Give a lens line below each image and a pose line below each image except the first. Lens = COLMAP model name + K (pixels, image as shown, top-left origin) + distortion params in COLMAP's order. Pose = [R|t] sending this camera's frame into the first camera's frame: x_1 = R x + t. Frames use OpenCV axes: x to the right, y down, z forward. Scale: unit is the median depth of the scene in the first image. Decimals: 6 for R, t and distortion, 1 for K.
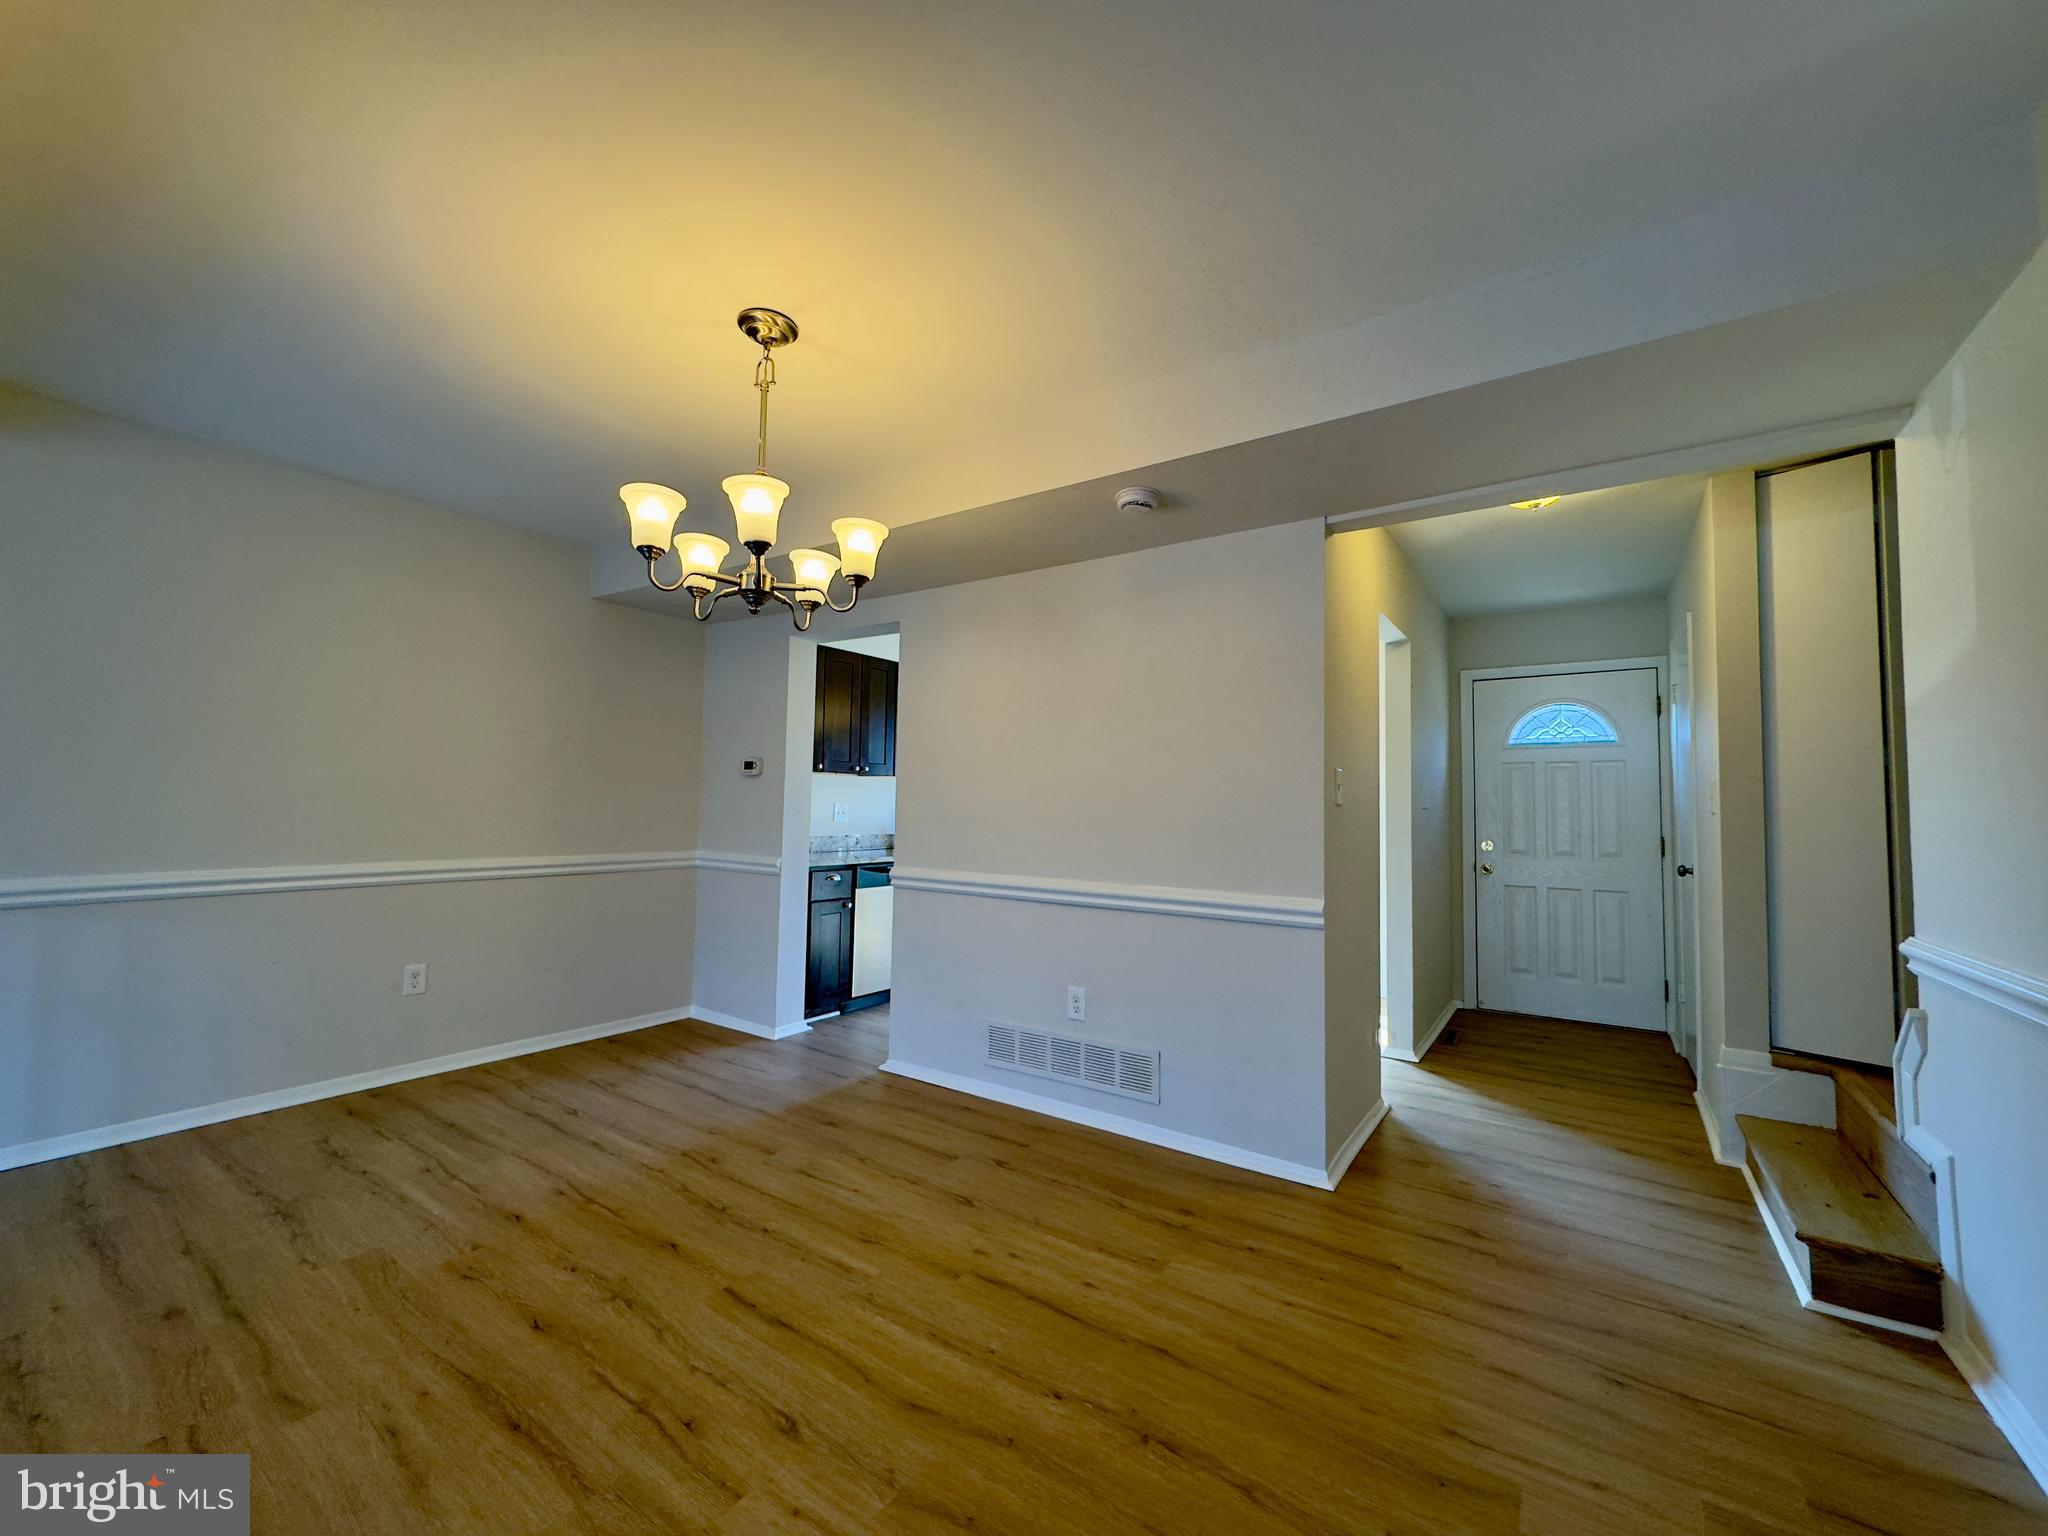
lens RADIAL K [[819.6, 0, 1025.8], [0, 819.6, 770.0], [0, 0, 1]] dist [0.002275, -0.000711]
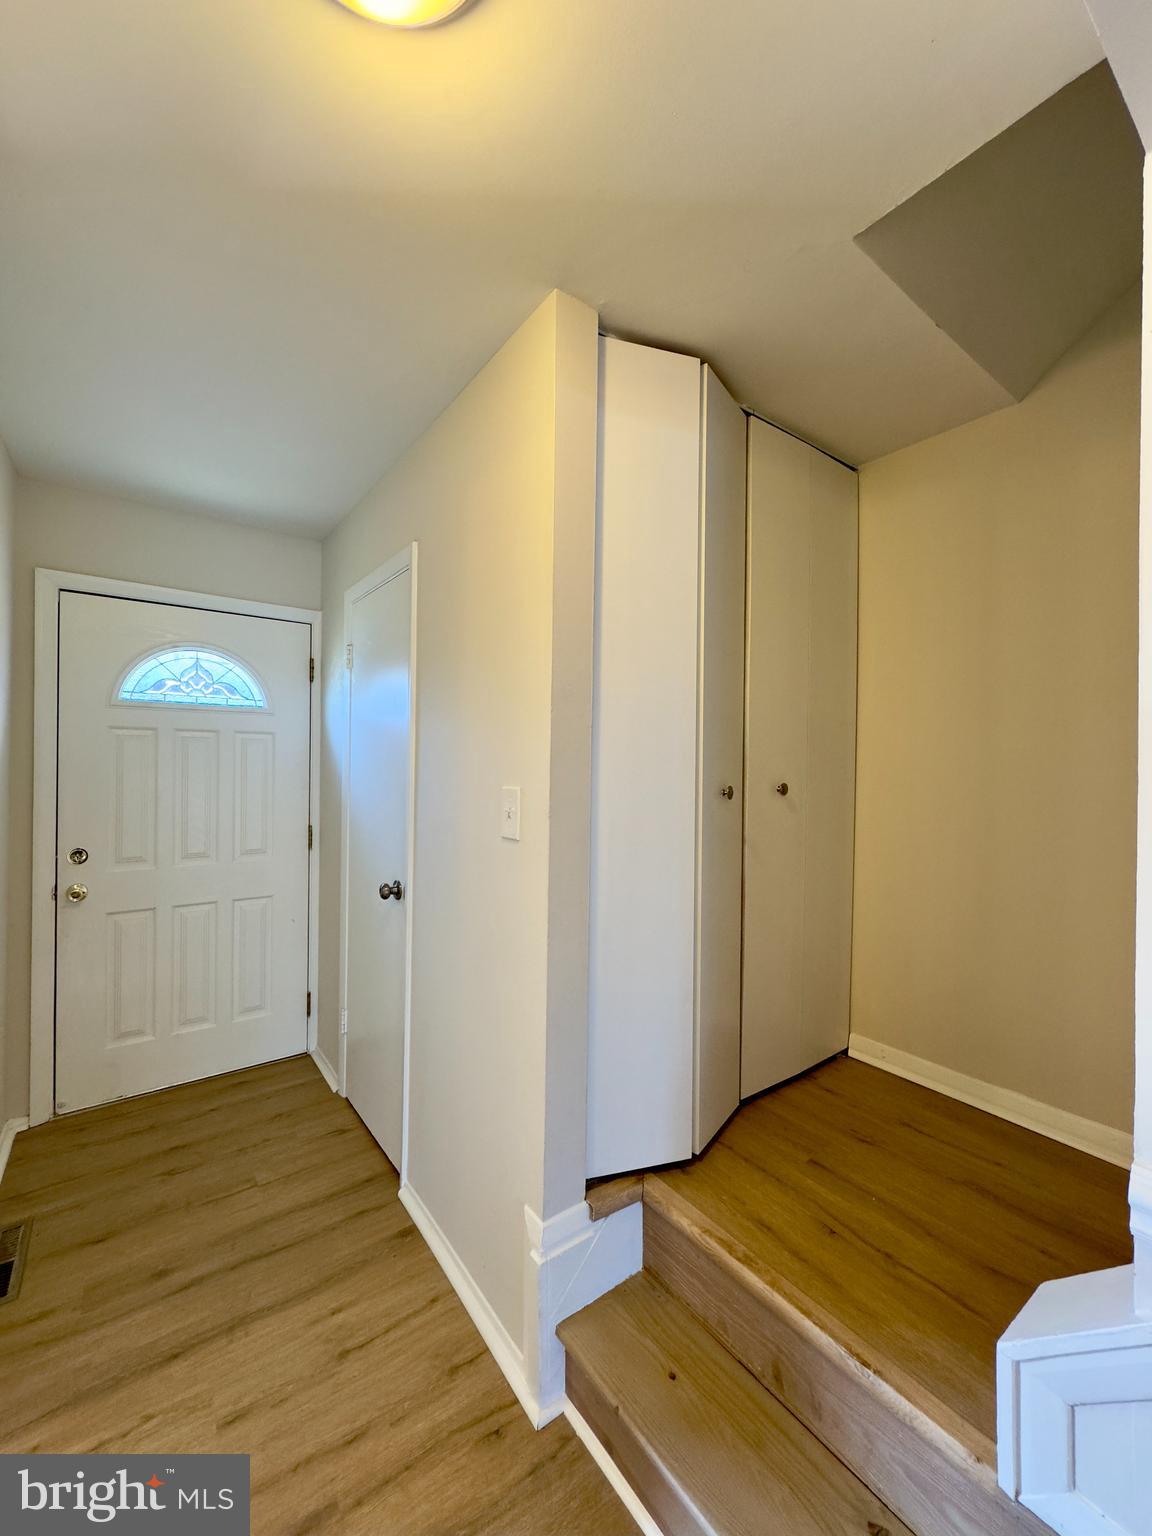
lens RADIAL K [[614.7, 0, 575.8], [0, 614.7, 768.5], [0, 0, 1]] dist [0.002275, -0.000711]
pose [[0.335028, -0.013263, 0.942115, 0.329566], [-0.055673, 0.997875, 0.033846, -0.017675], [-0.940562, -0.063790, 0.333578, 0.653567]]
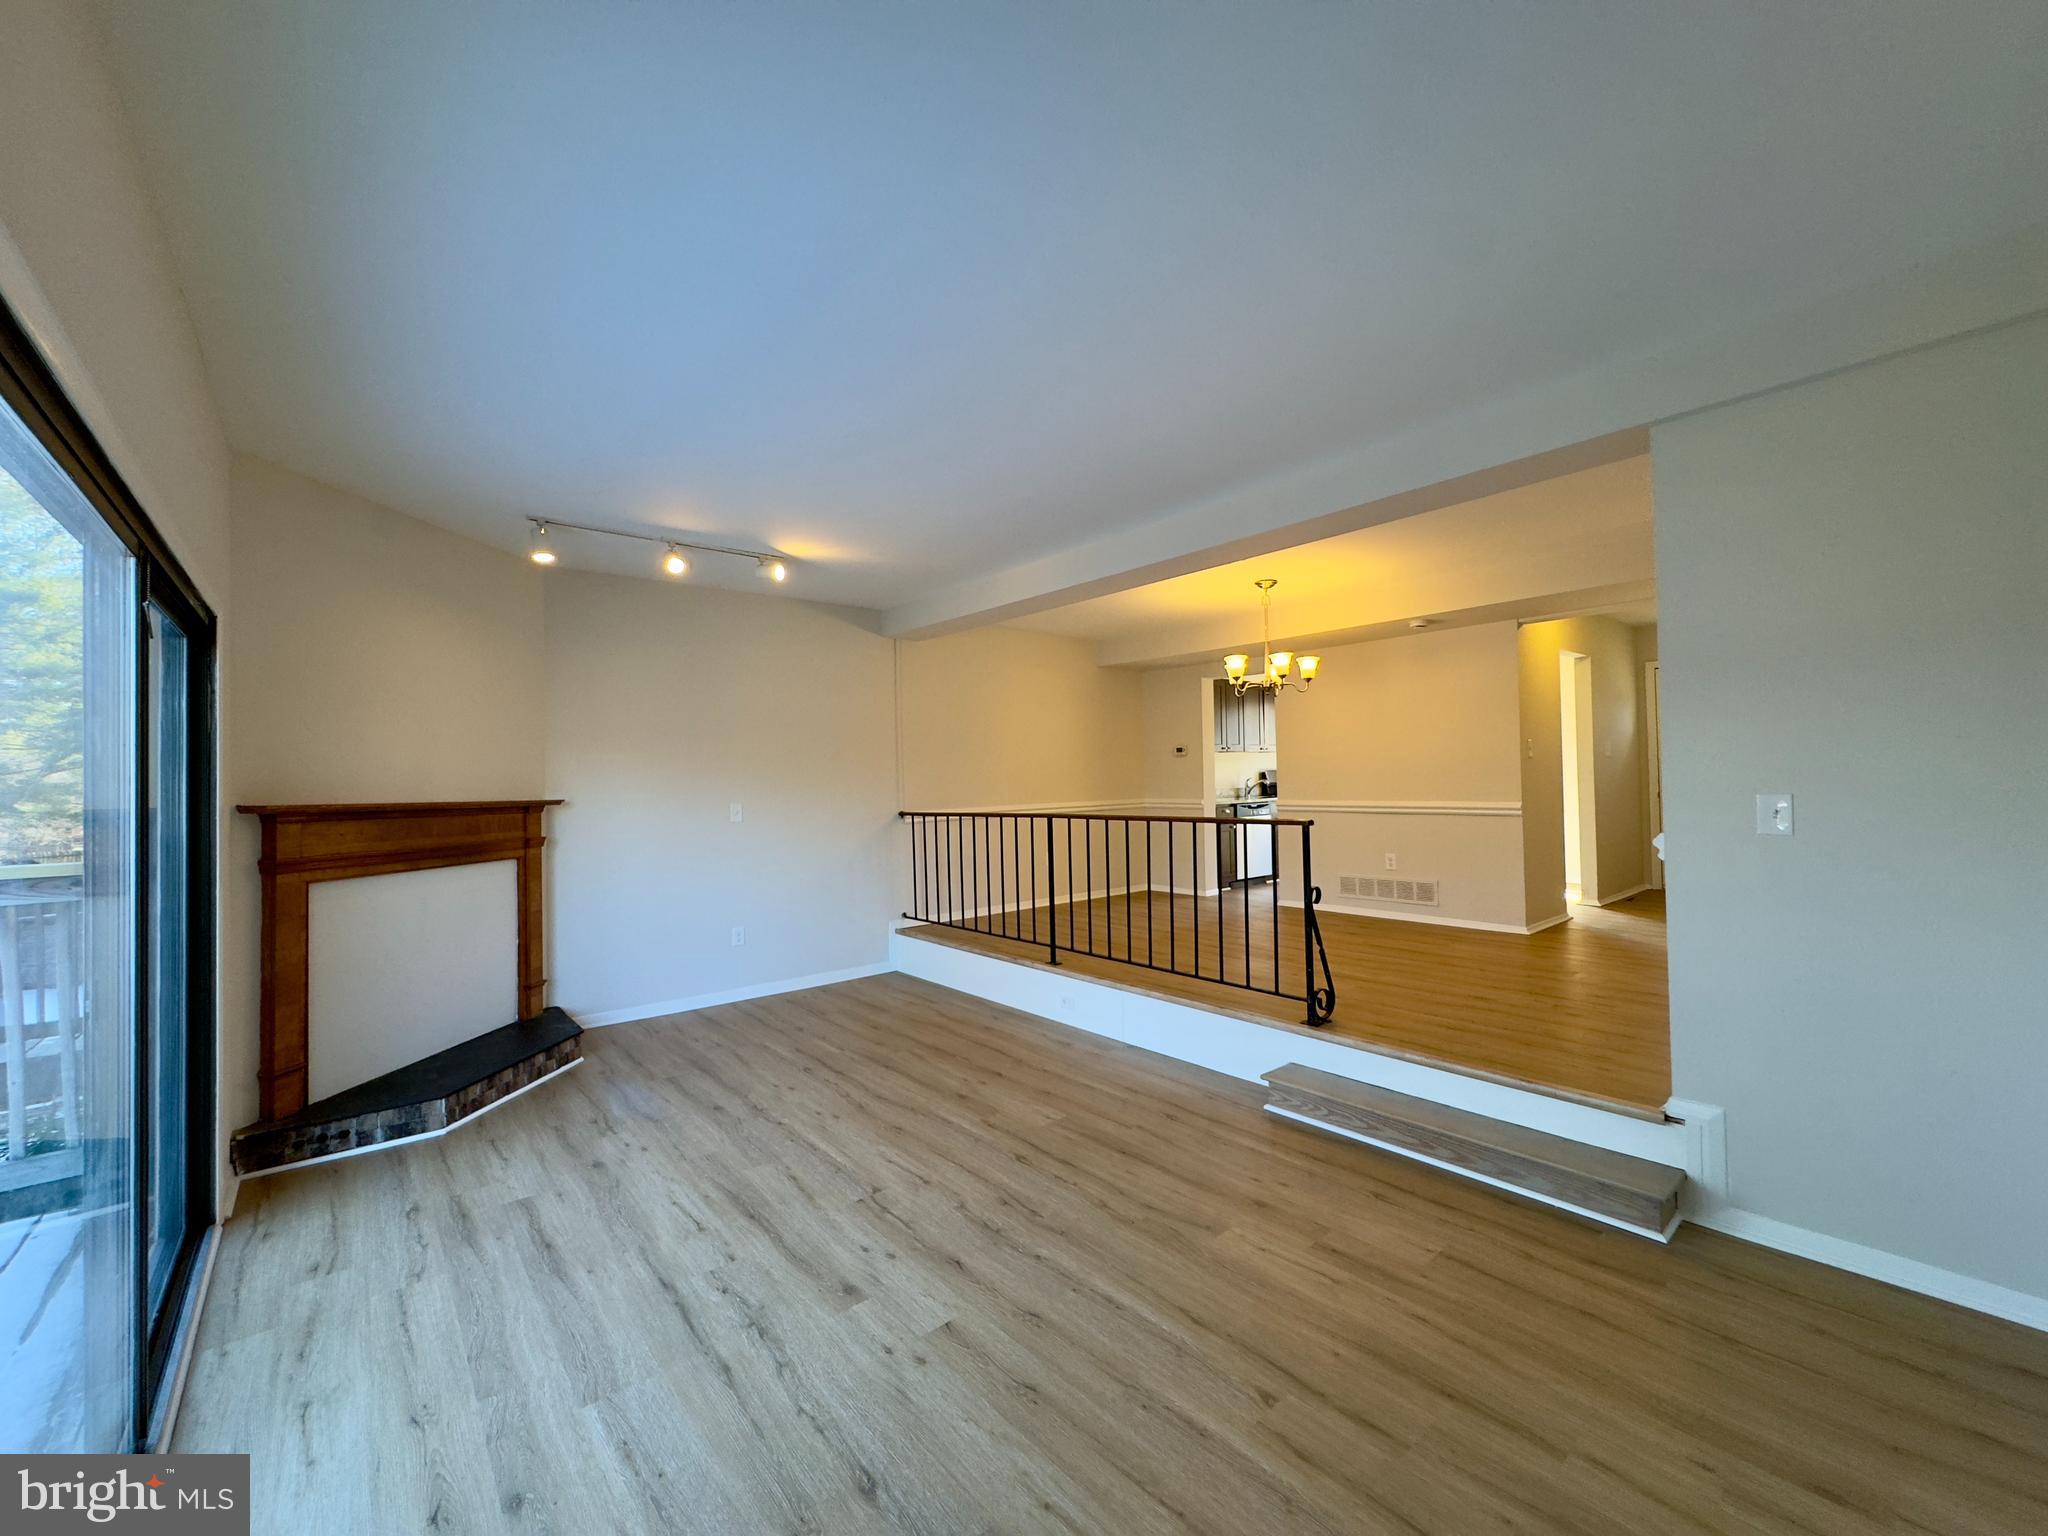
lens RADIAL K [[819.6, 0, 1015.4], [0, 819.6, 765.5], [0, 0, 1]] dist [0.002275, -0.000711]
pose [[0.963768, -0.040931, -0.263584, -0.235292], [0.048843, 0.998529, 0.023532, -0.036660], [0.262233, -0.035554, 0.964349, -0.968888]]
